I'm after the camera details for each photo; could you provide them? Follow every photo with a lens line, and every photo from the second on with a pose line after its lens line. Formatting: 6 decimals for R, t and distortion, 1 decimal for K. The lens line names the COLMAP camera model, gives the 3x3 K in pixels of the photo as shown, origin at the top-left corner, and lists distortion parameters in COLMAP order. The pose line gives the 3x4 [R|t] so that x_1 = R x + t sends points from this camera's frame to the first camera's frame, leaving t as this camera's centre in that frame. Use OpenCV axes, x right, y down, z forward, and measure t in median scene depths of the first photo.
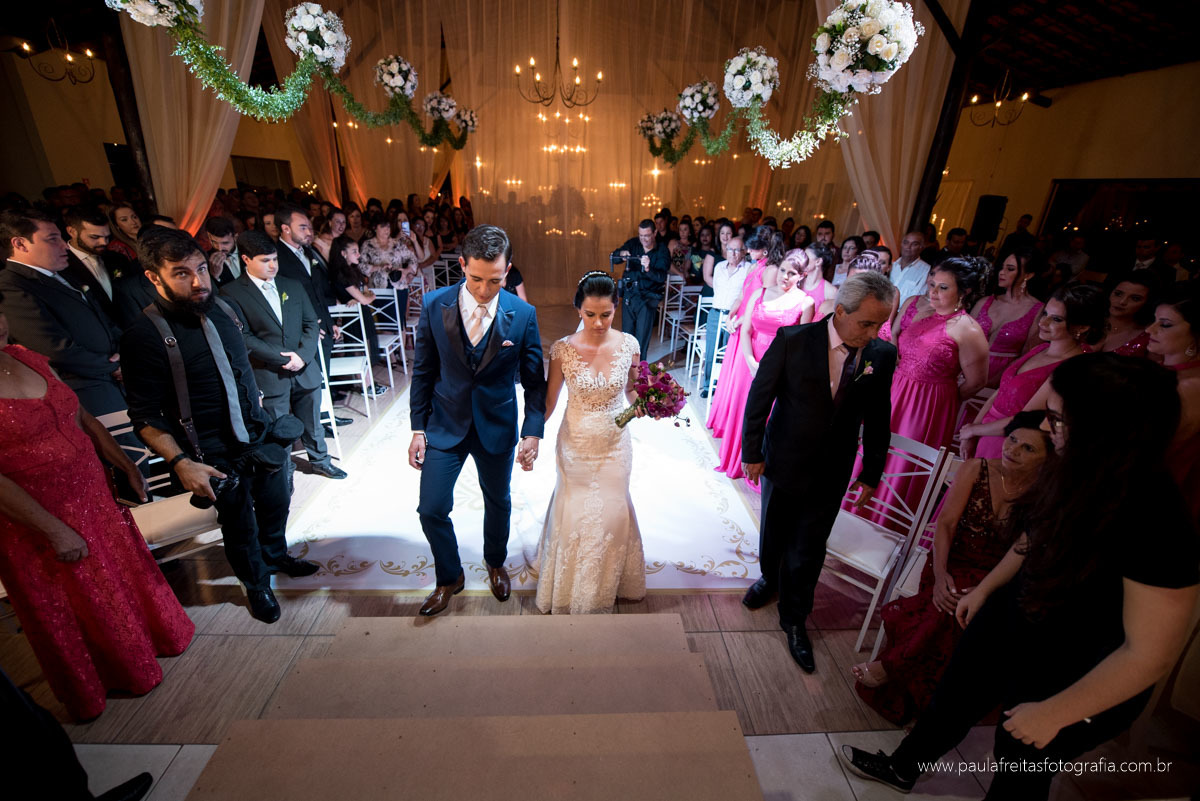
lens RADIAL K [[477.4, 0, 600.0], [0, 477.4, 400.5], [0, 0, 1]] dist [-0.019440, -0.000021]
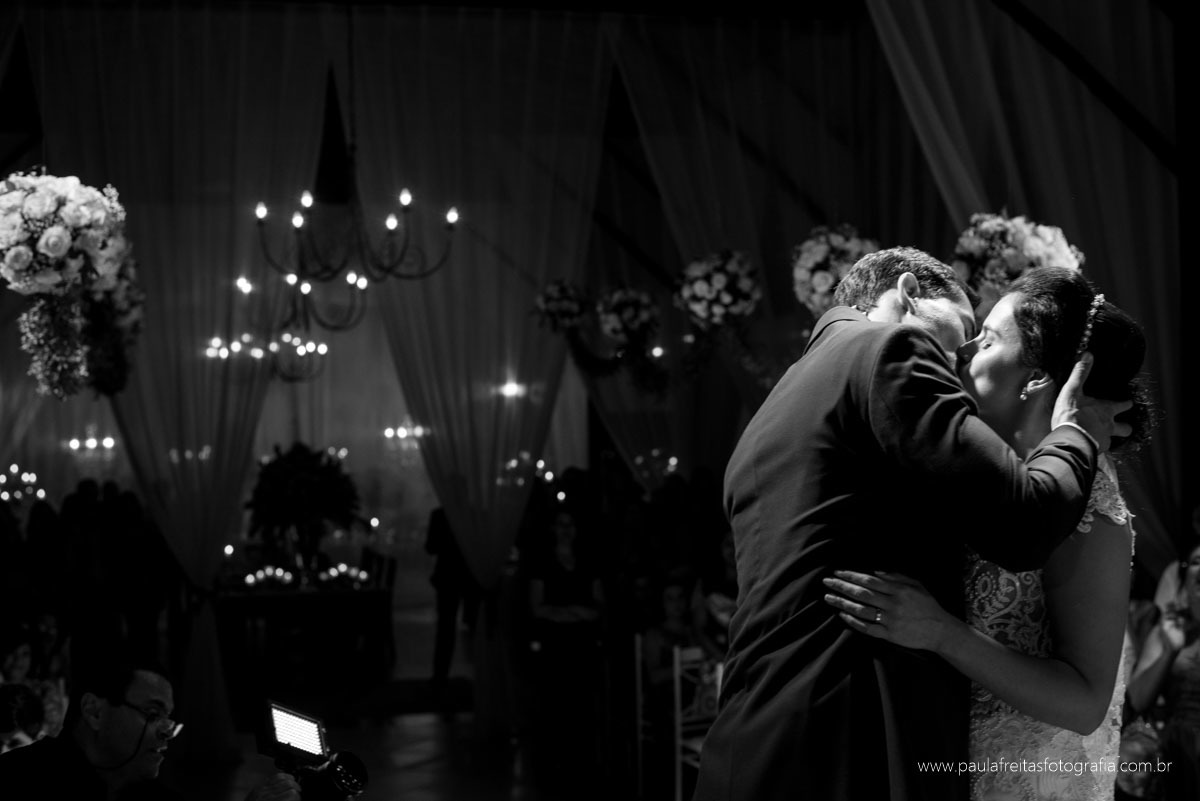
lens RADIAL K [[1714.2, 0, 600.0], [0, 1714.2, 400.5], [0, 0, 1]] dist [-0.098241, -0.079419]
pose [[0.981303, -0.058325, 0.183417, -0.245755], [0.130301, 0.902694, -0.410079, 0.185806], [-0.141652, 0.426312, 0.893417, -0.515659]]
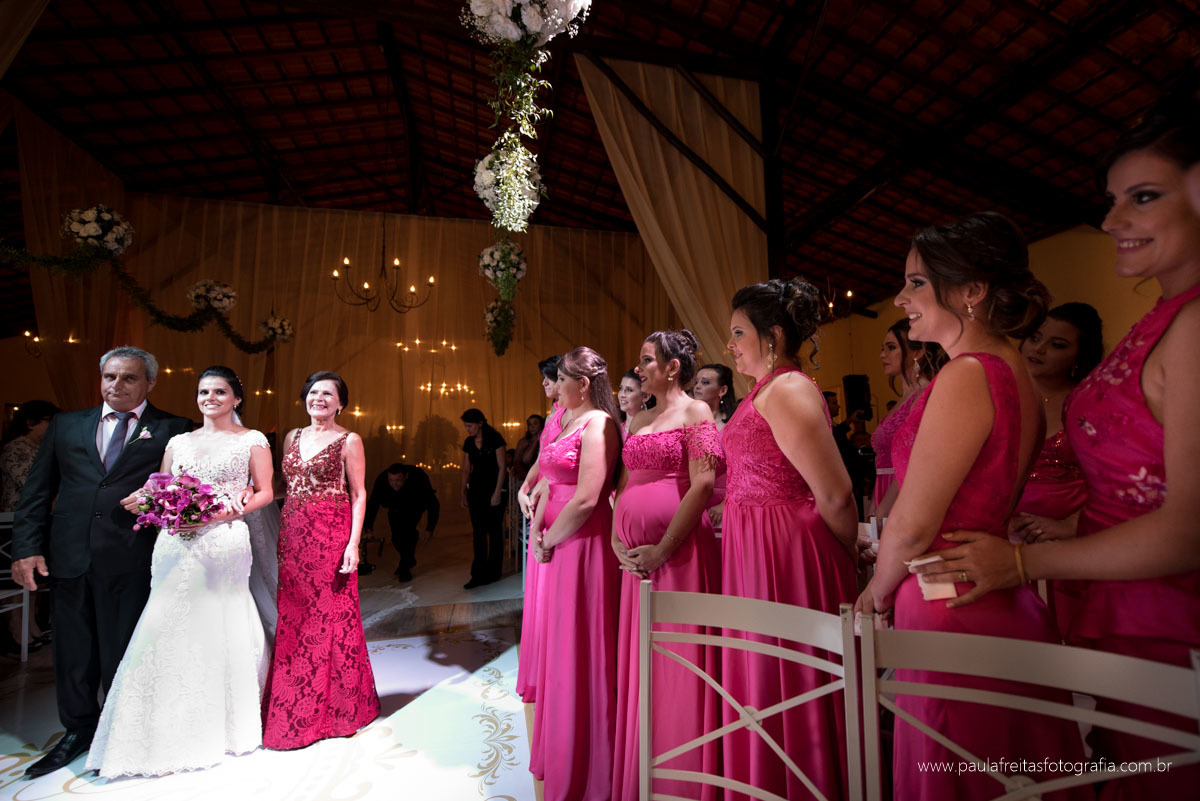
lens RADIAL K [[518.8, 0, 622.6], [0, 518.8, 392.7], [0, 0, 1]] dist [-0.017761, -0.000117]
pose [[0.977770, -0.042592, 0.205311, 0.220920], [0.137923, 0.868156, -0.476741, 0.060578], [-0.157937, 0.494460, 0.854731, 0.273599]]
